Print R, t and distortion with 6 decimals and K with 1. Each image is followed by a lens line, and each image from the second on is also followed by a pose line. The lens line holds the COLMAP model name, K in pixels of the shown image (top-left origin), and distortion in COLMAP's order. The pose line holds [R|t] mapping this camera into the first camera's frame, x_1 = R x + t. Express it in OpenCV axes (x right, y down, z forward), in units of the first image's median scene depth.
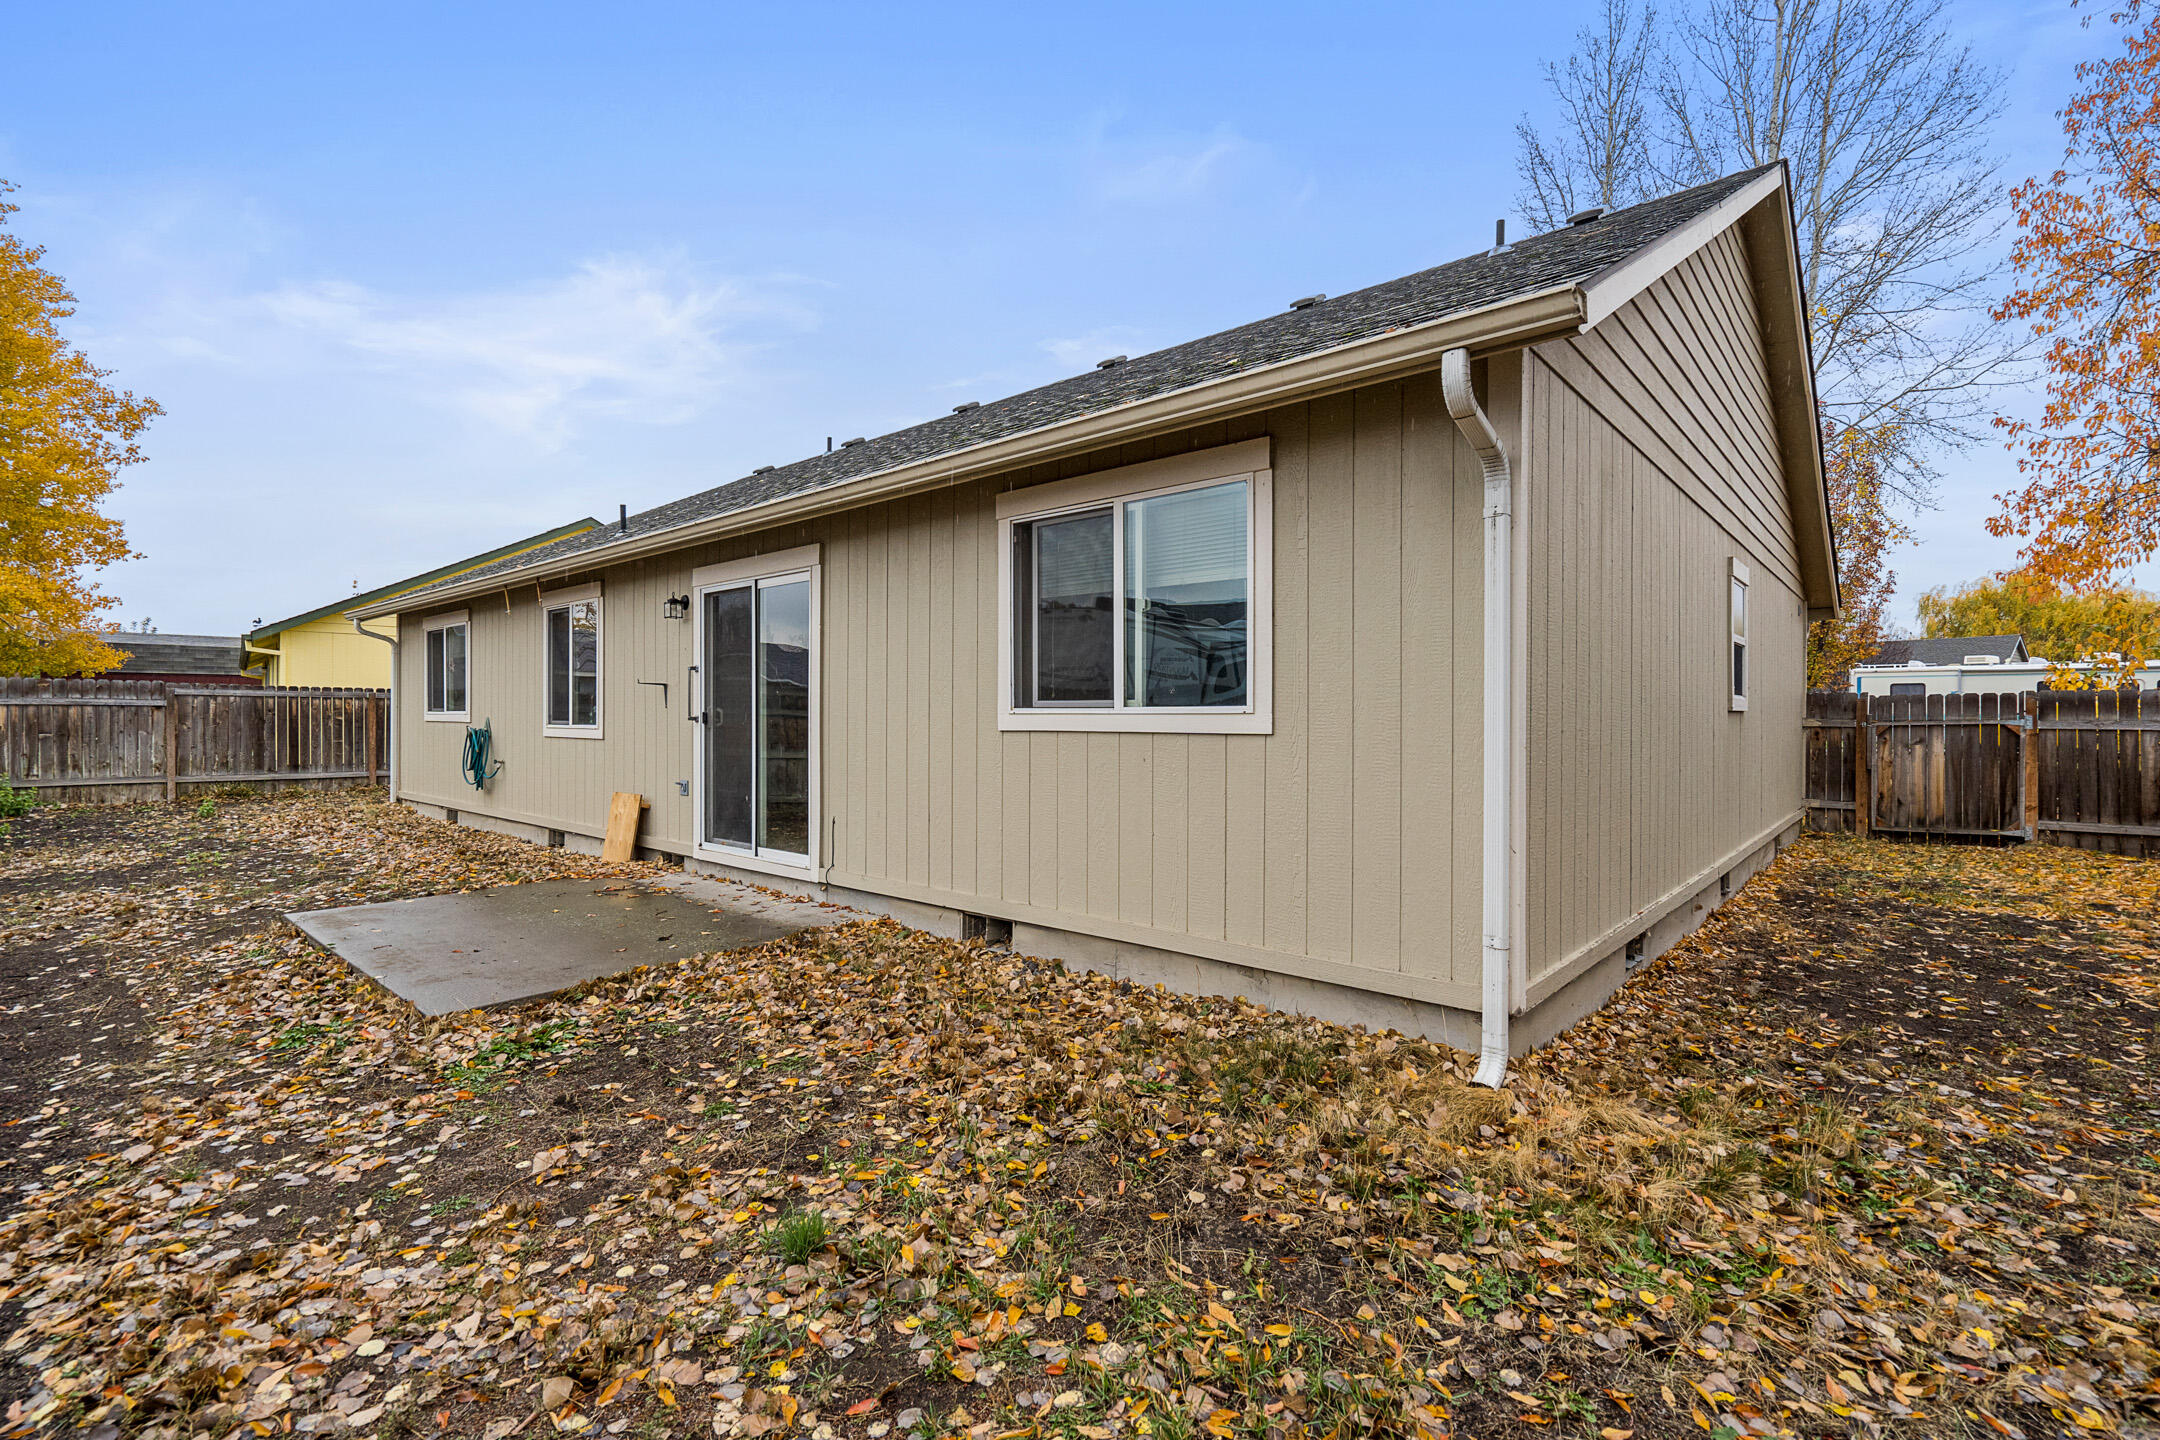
lens RADIAL K [[988.8, 0, 1092.5], [0, 988.8, 714.7], [0, 0, 1]] dist [0.000686, -0.002772]
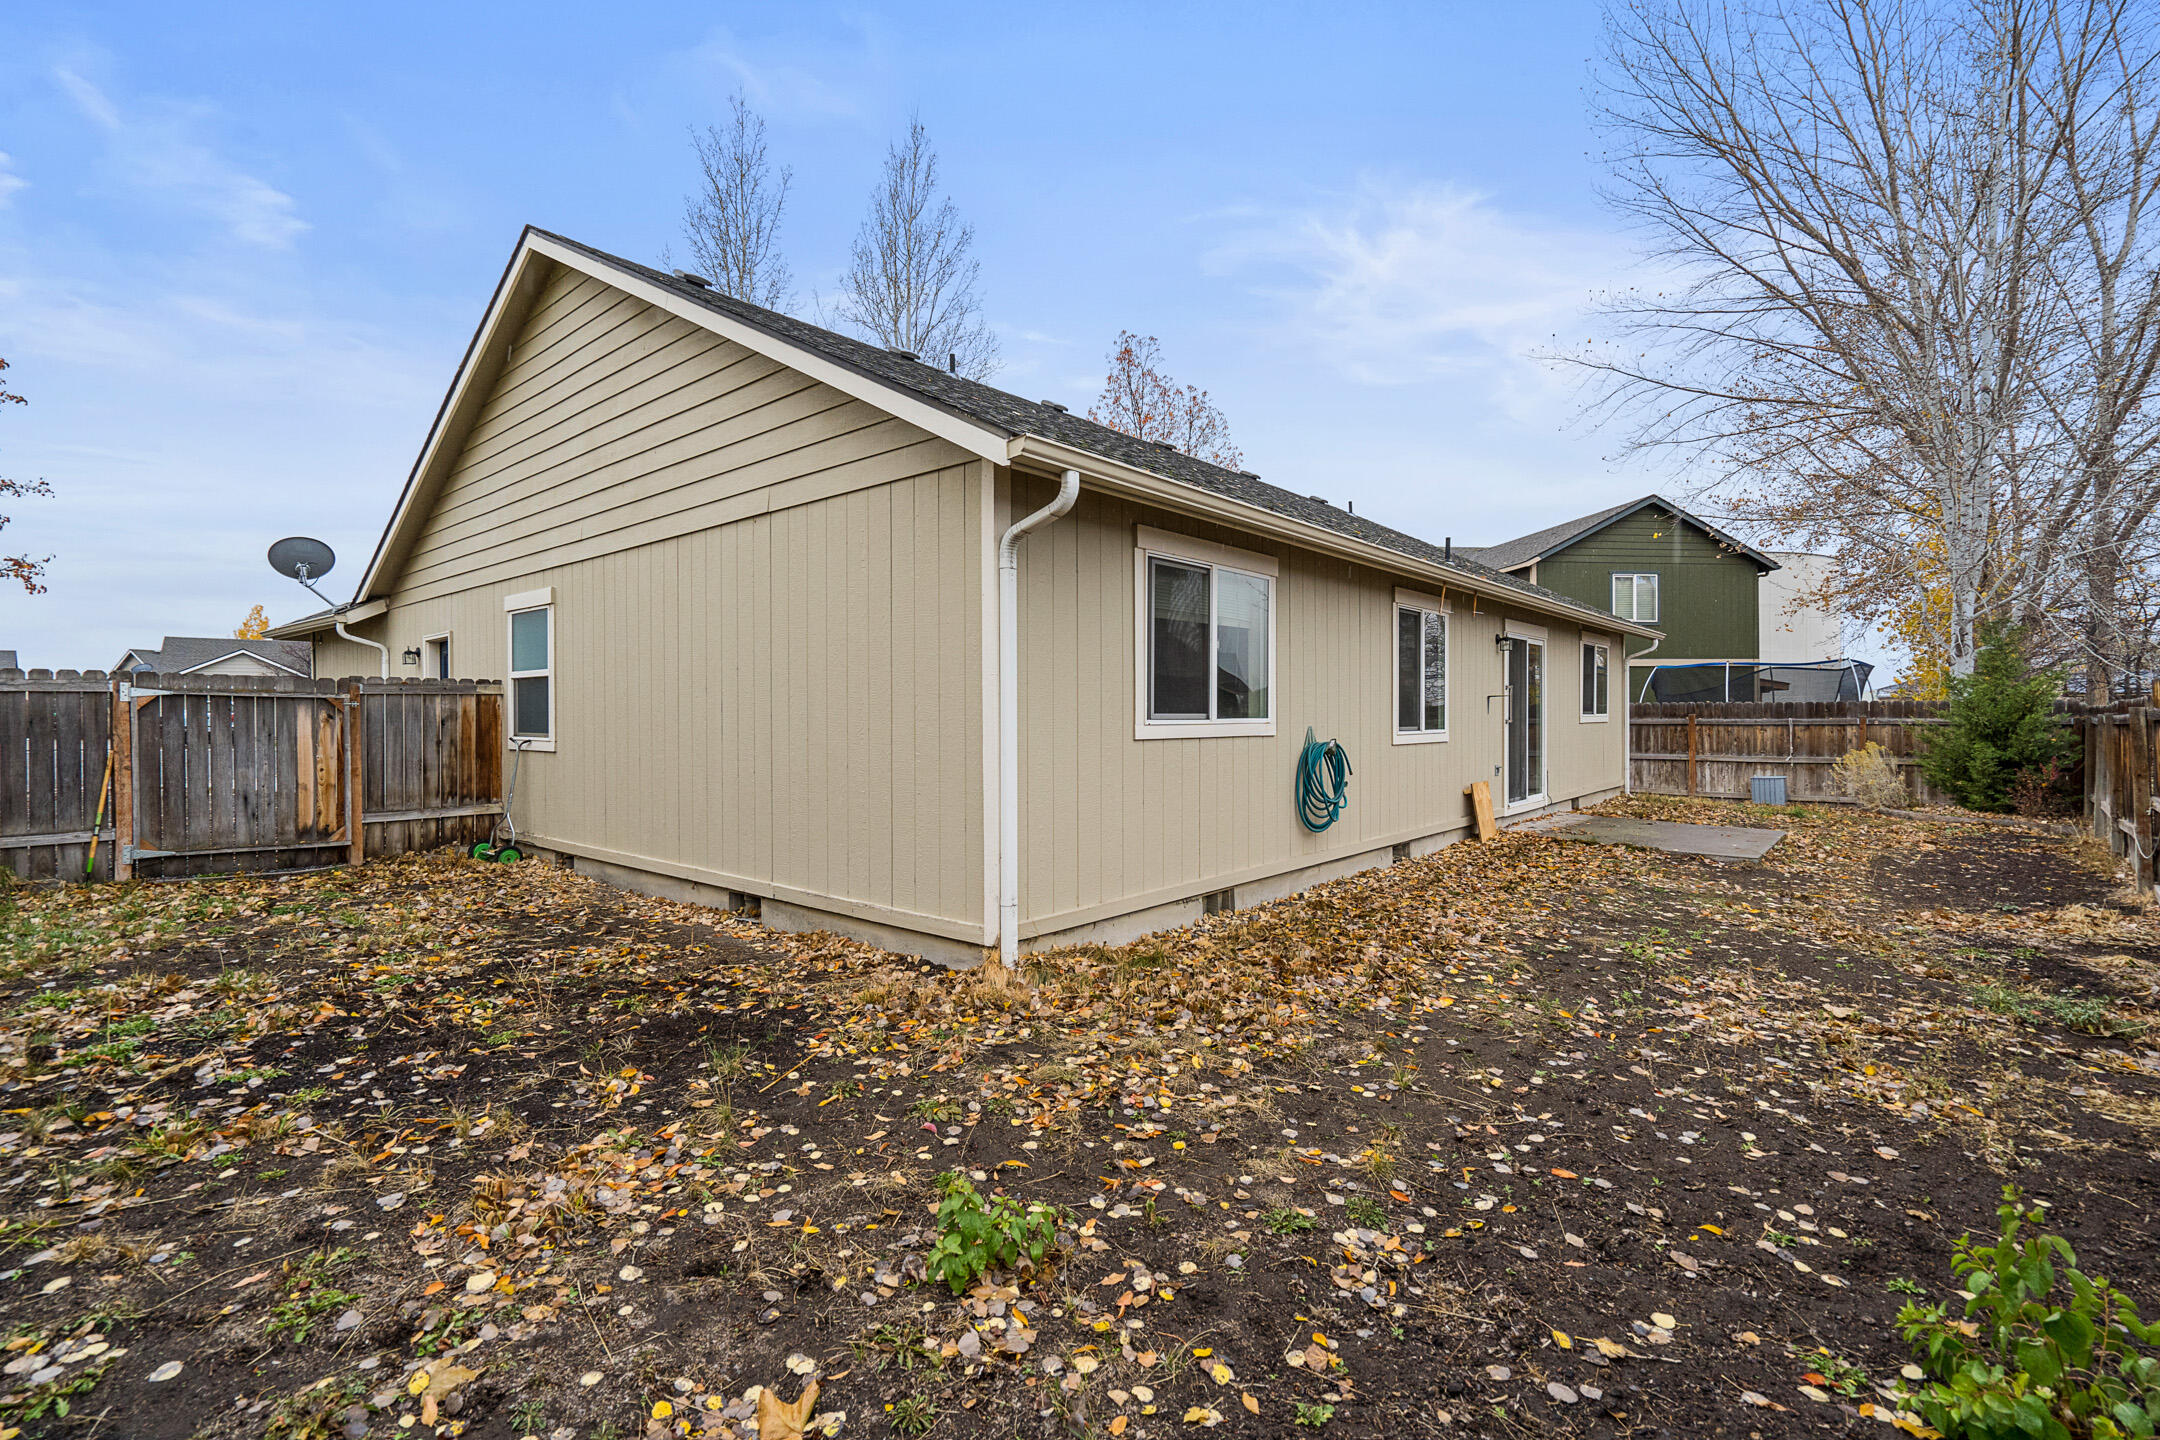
lens RADIAL K [[988.8, 0, 1100.3], [0, 988.8, 739.0], [0, 0, 1]] dist [0.000686, -0.002772]
pose [[0.009083, -0.008379, 0.999924, -1.466843], [0.001007, 0.999964, 0.008370, 0.009336], [-0.999958, 0.000931, 0.009091, 1.263925]]
